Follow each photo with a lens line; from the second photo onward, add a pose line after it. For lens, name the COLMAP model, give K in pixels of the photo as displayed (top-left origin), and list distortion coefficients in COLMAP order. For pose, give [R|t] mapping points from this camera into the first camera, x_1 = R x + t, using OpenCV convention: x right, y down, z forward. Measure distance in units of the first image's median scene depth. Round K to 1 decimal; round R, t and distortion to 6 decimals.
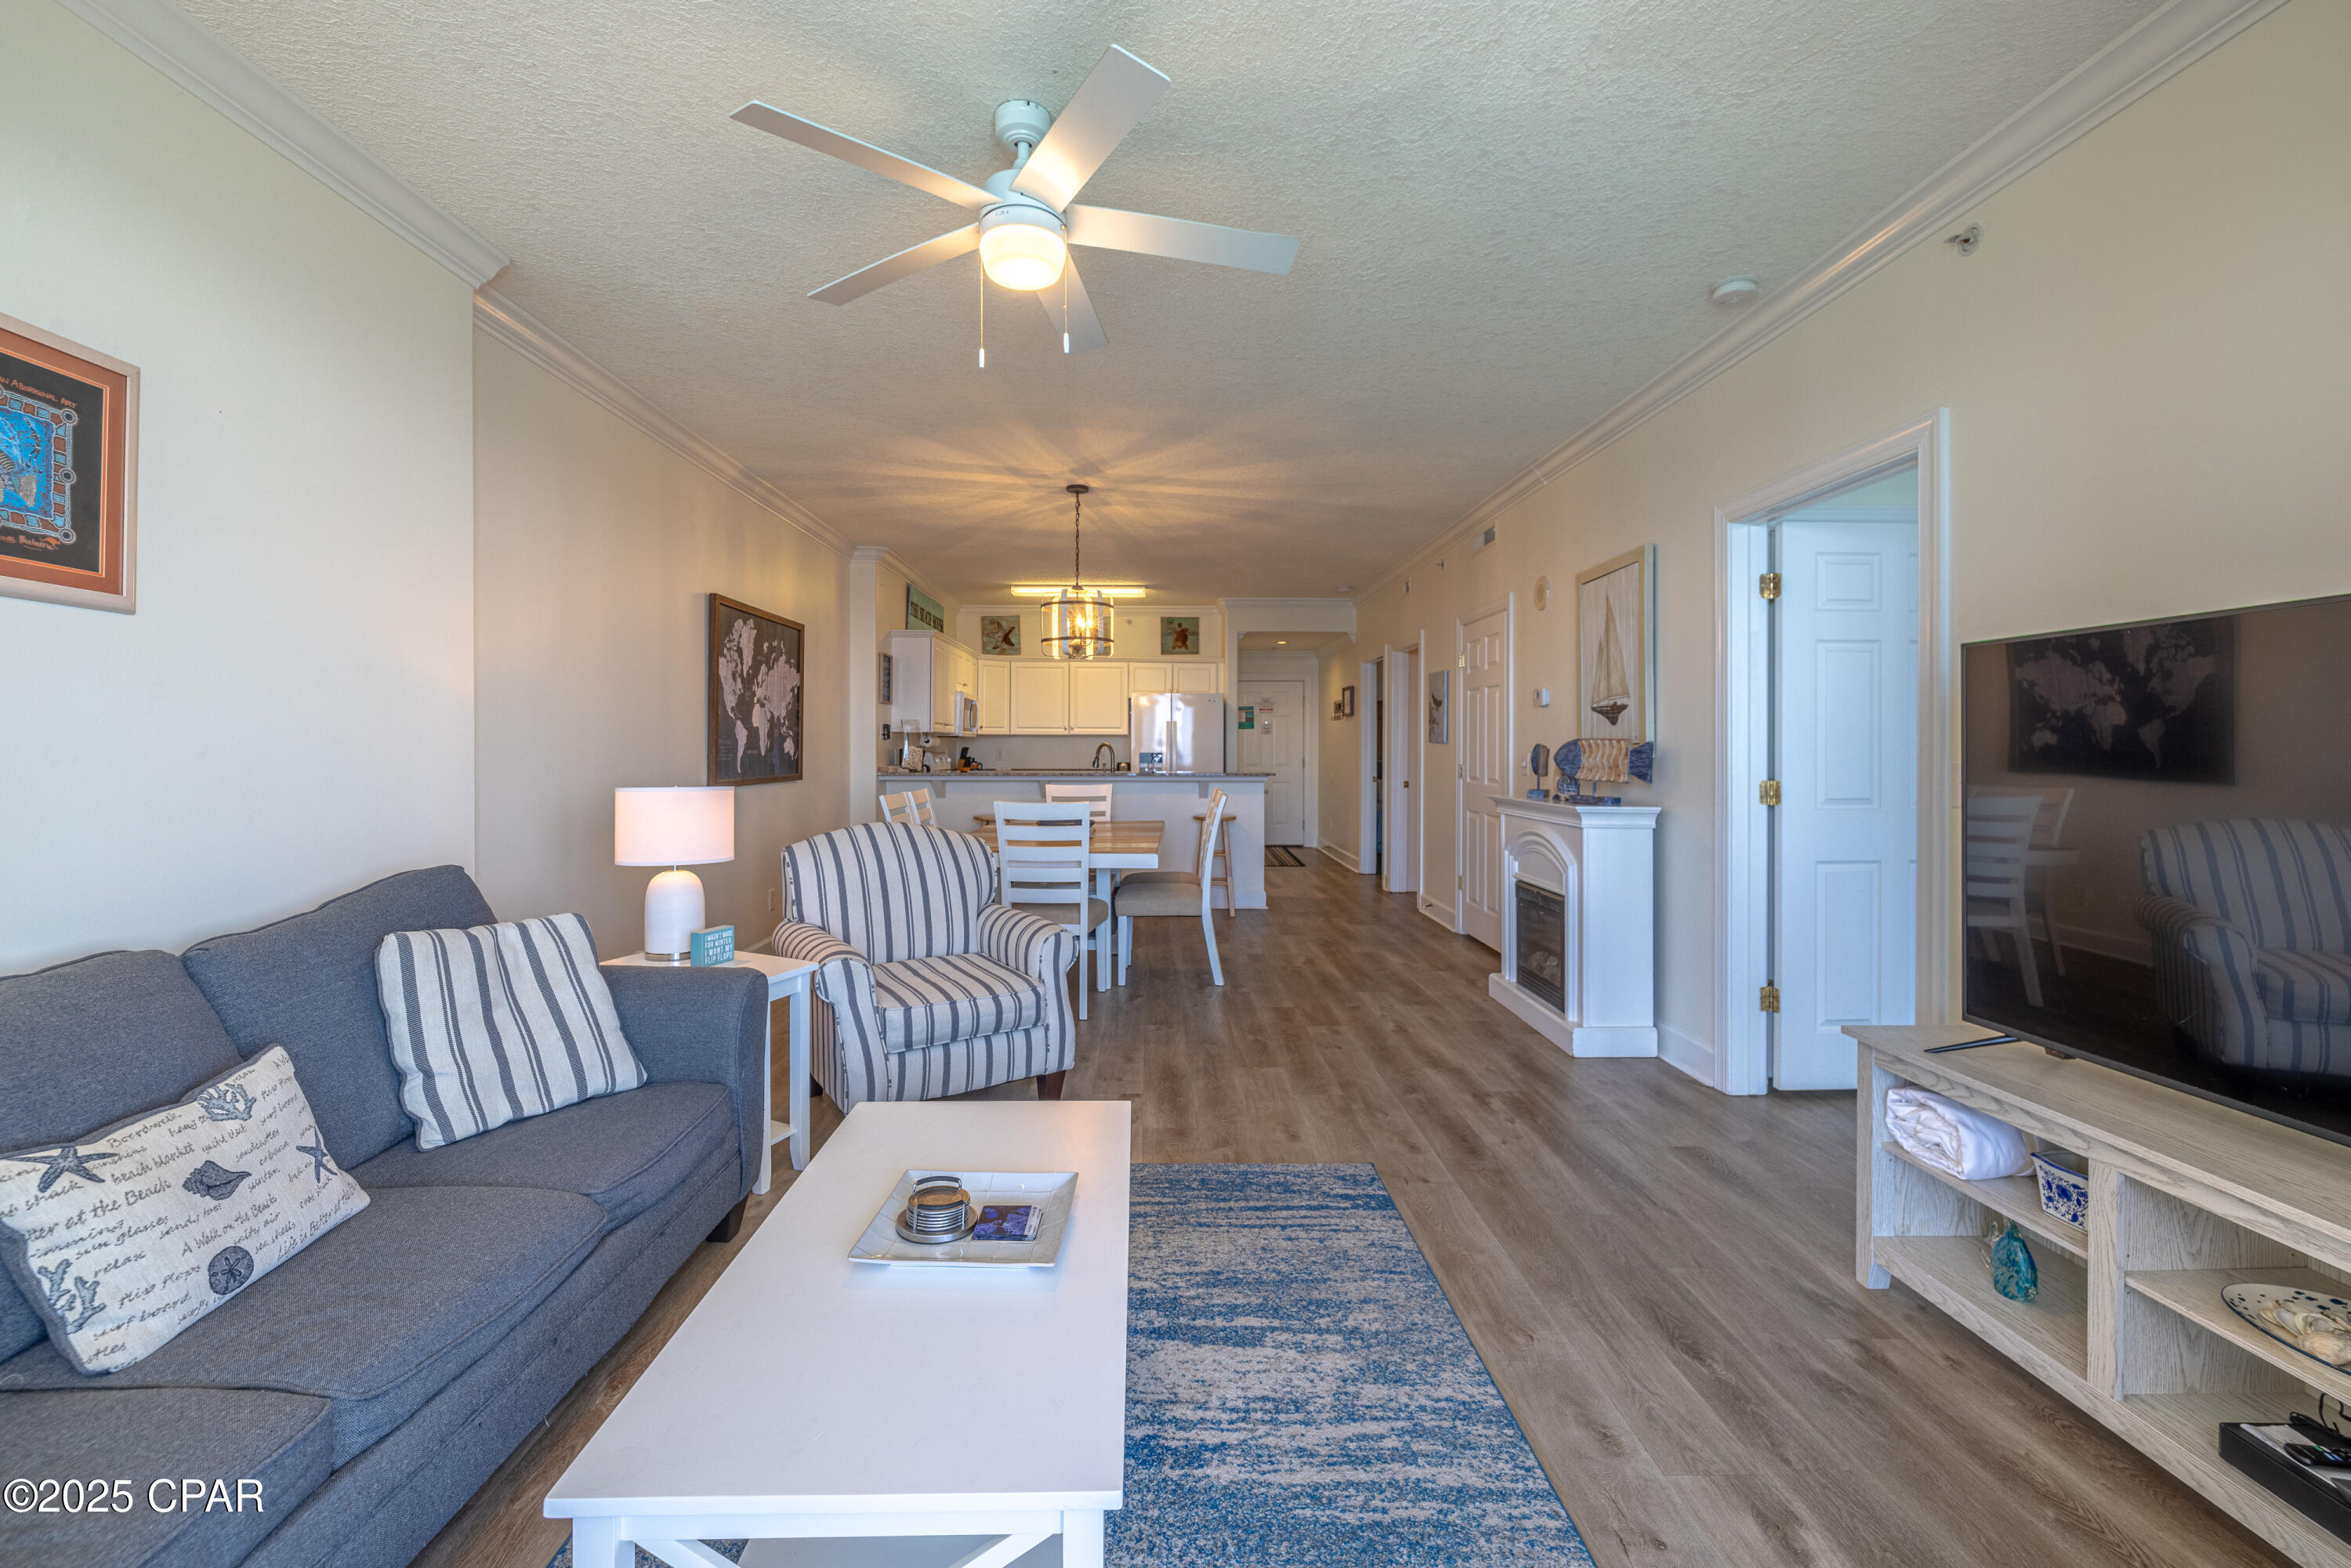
lens RADIAL K [[991.3, 0, 1156.4], [0, 991.3, 767.2], [0, 0, 1]] dist [-0.000094, -0.000075]
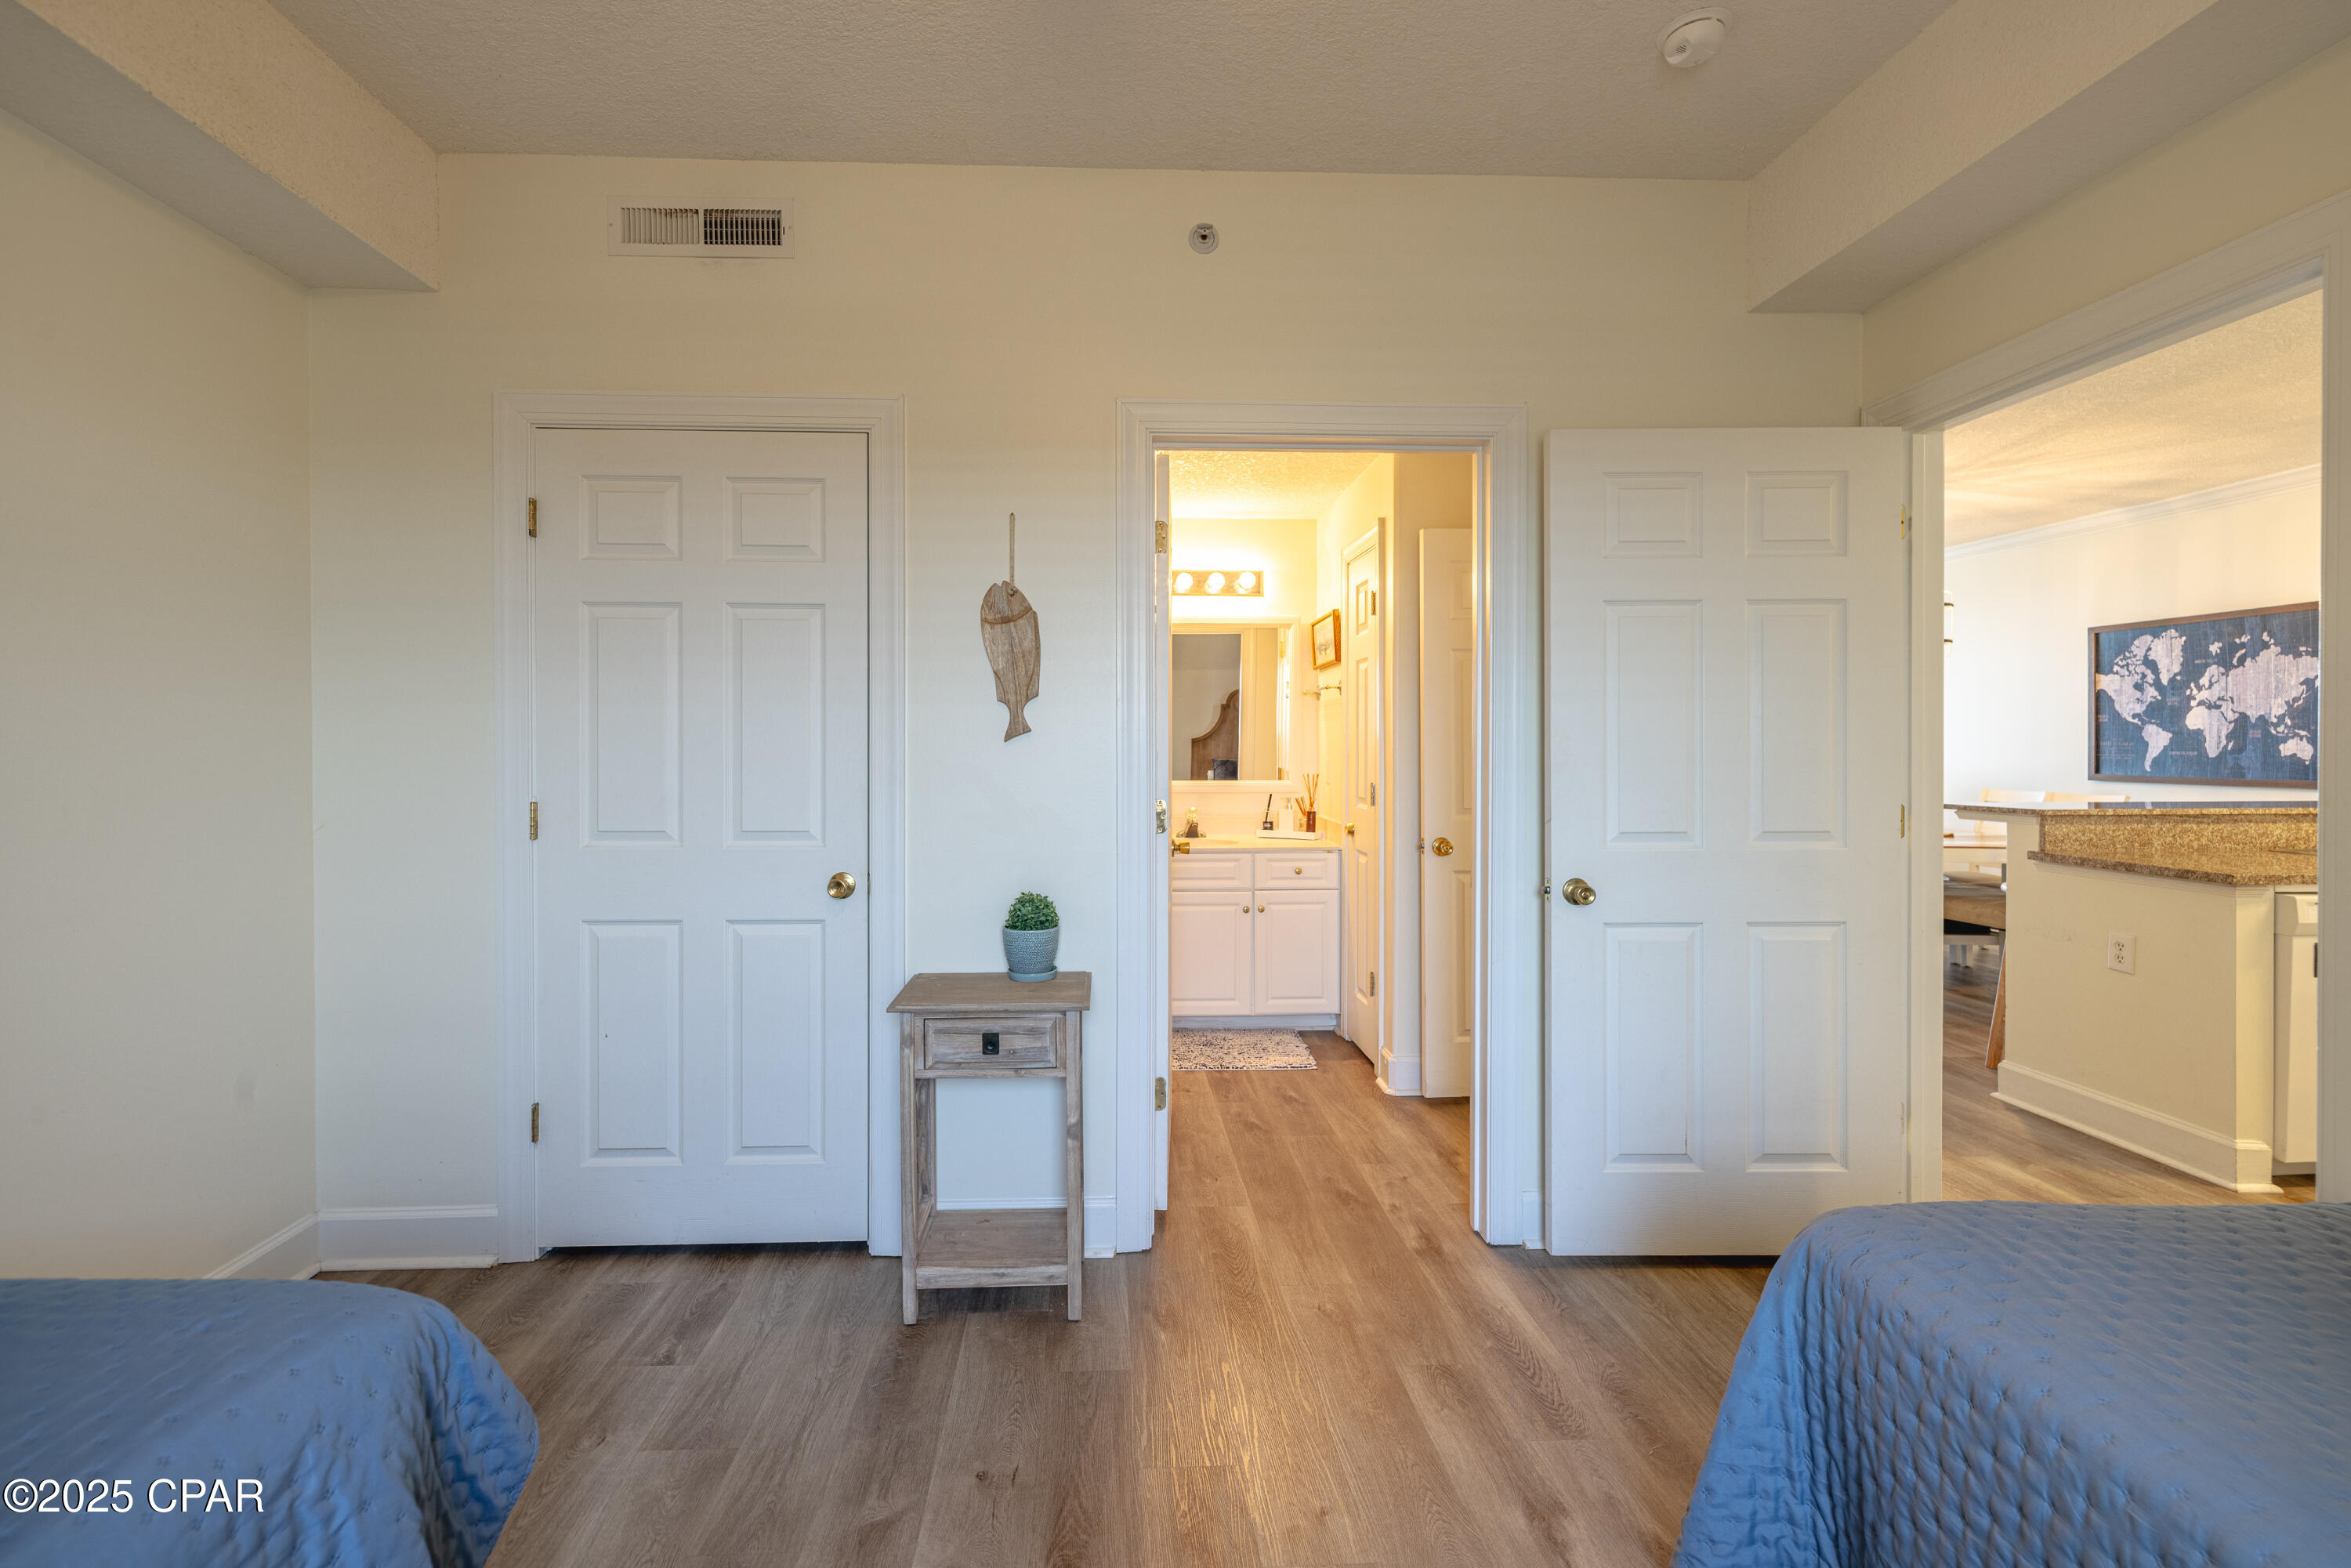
lens RADIAL K [[1004.2, 0, 1124.5], [0, 1004.2, 754.1], [0, 0, 1]] dist [-0.001327, -0.000432]
pose [[-0.999398, 0.000889, -0.034686, 0.764354], [-0.000153, 0.999549, 0.030019, -0.047301], [0.034697, 0.030006, -0.998947, 2.059418]]
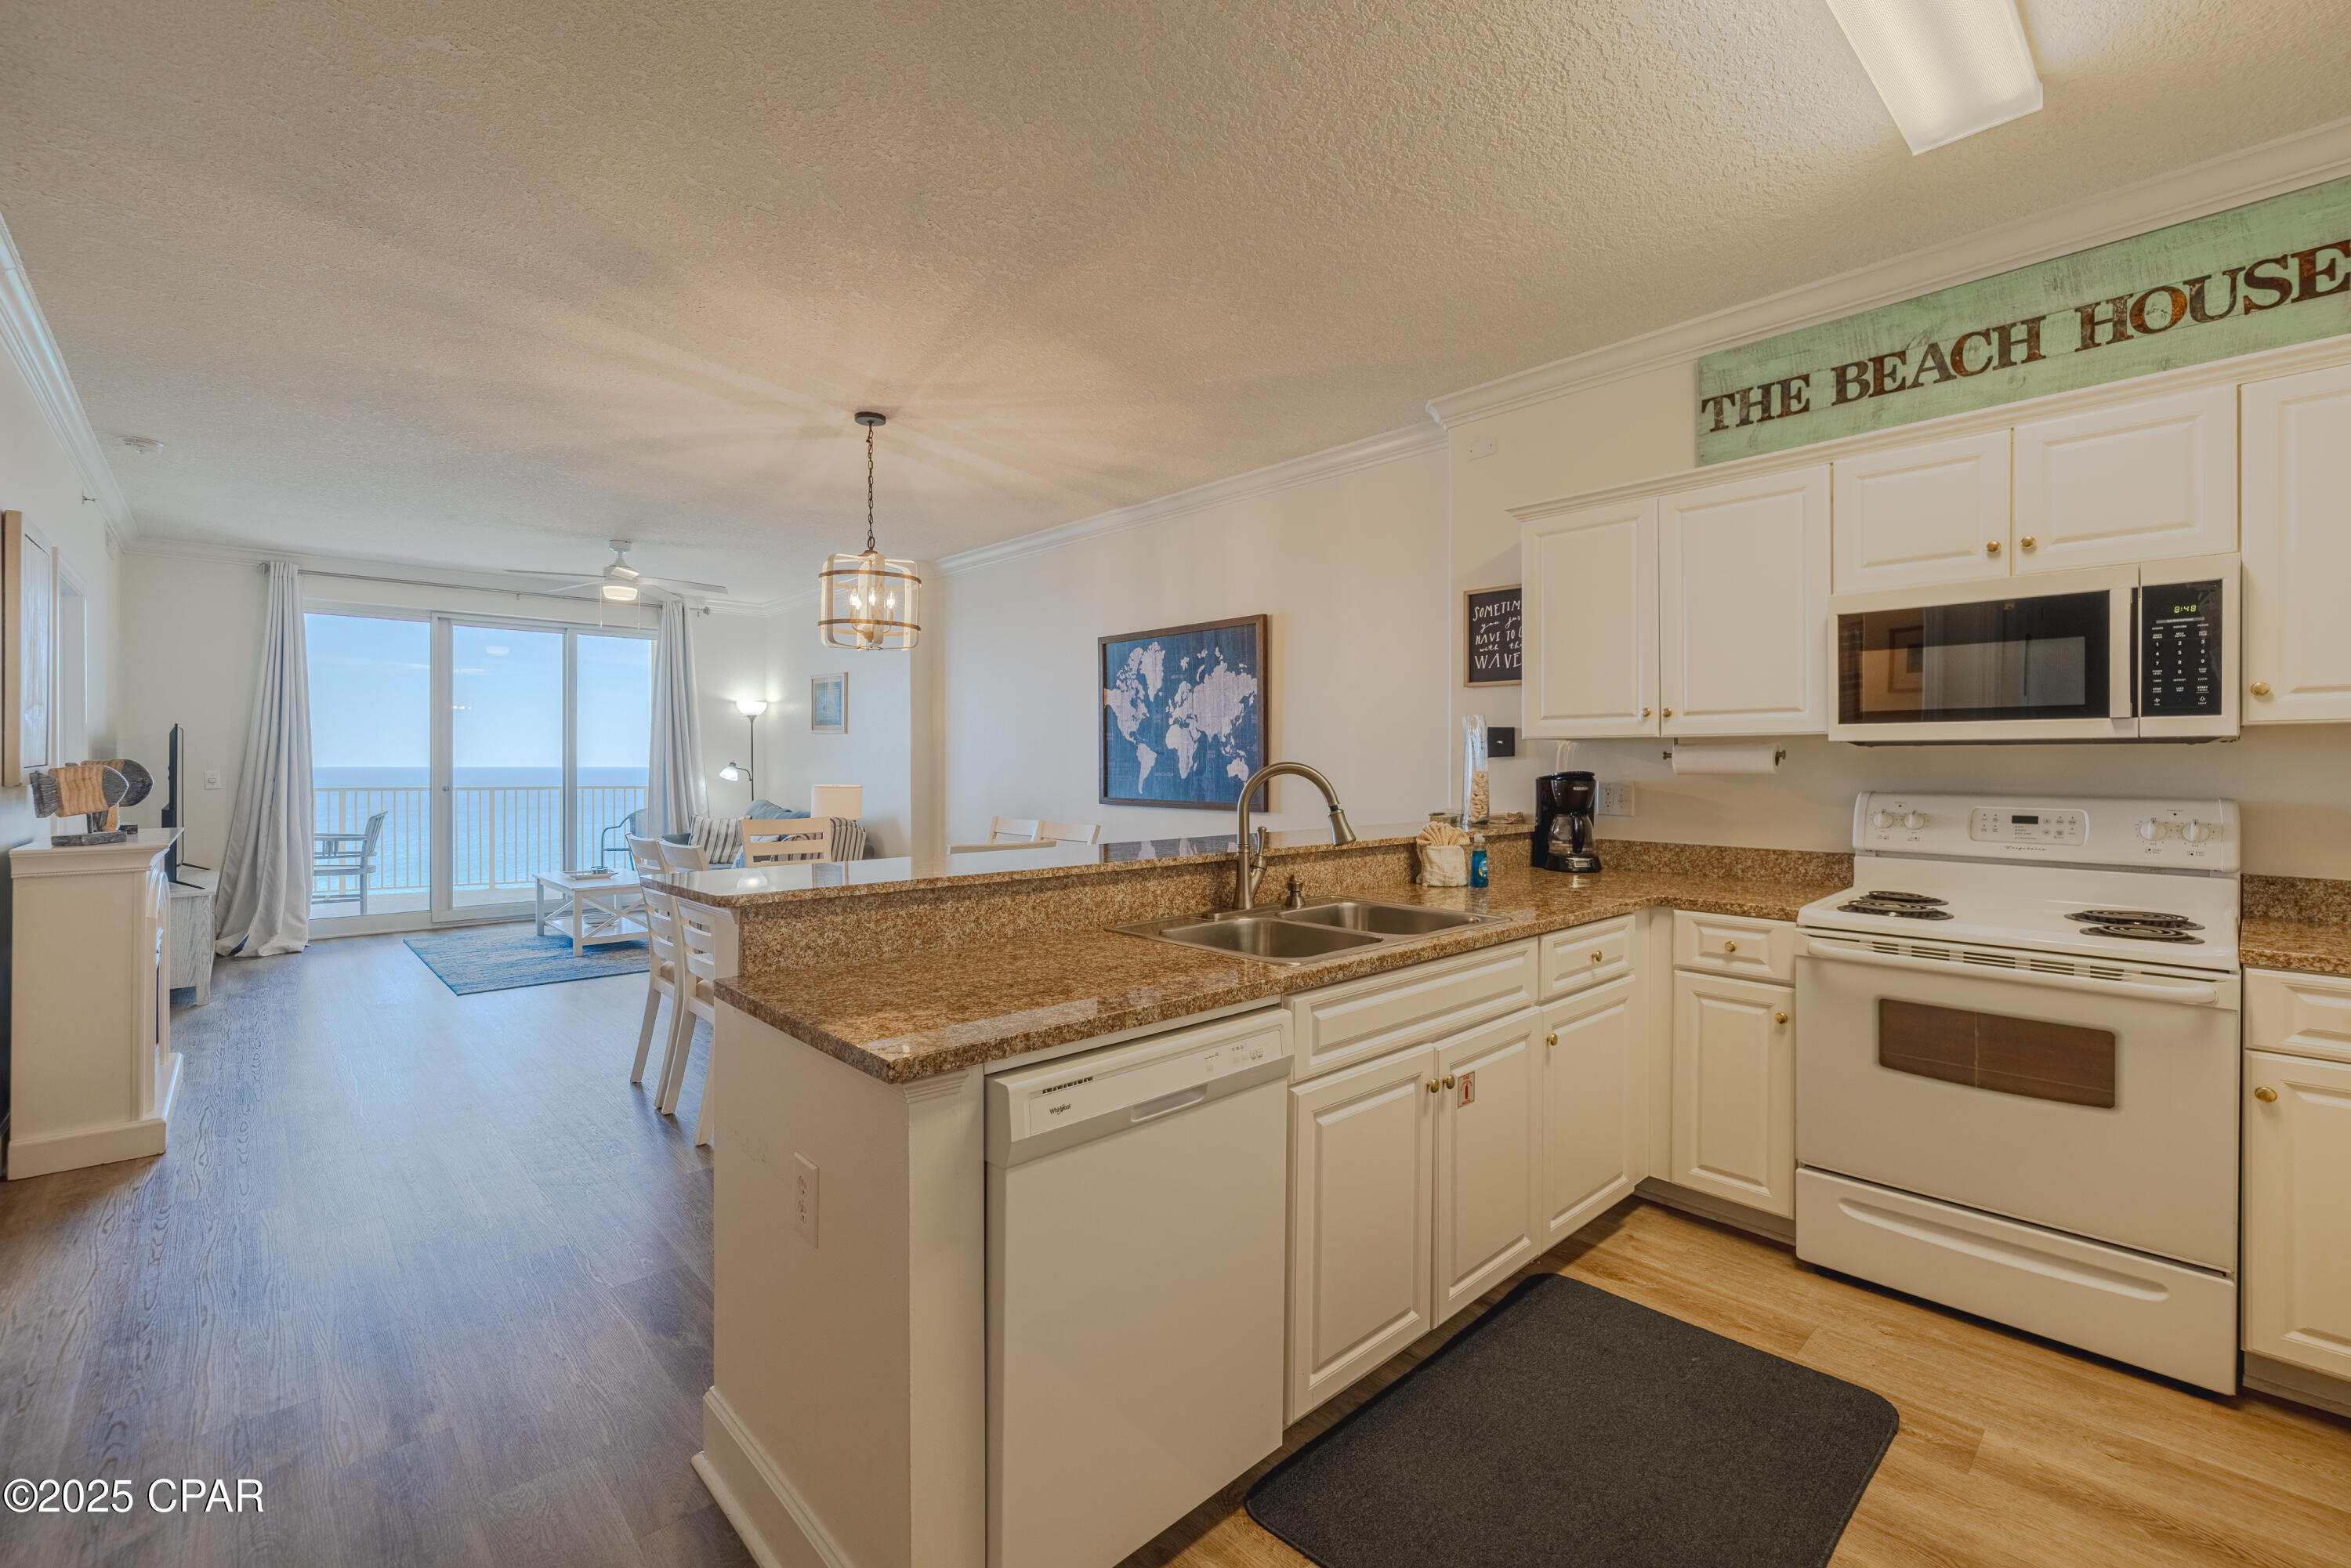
lens RADIAL K [[991.3, 0, 1156.4], [0, 991.3, 767.2], [0, 0, 1]] dist [-0.000094, -0.000075]
pose [[-0.742638, -0.001071, -0.669692, 0.264056], [-0.017360, 0.999693, 0.017653, -0.040640], [0.669468, 0.024736, -0.742429, 1.759686]]
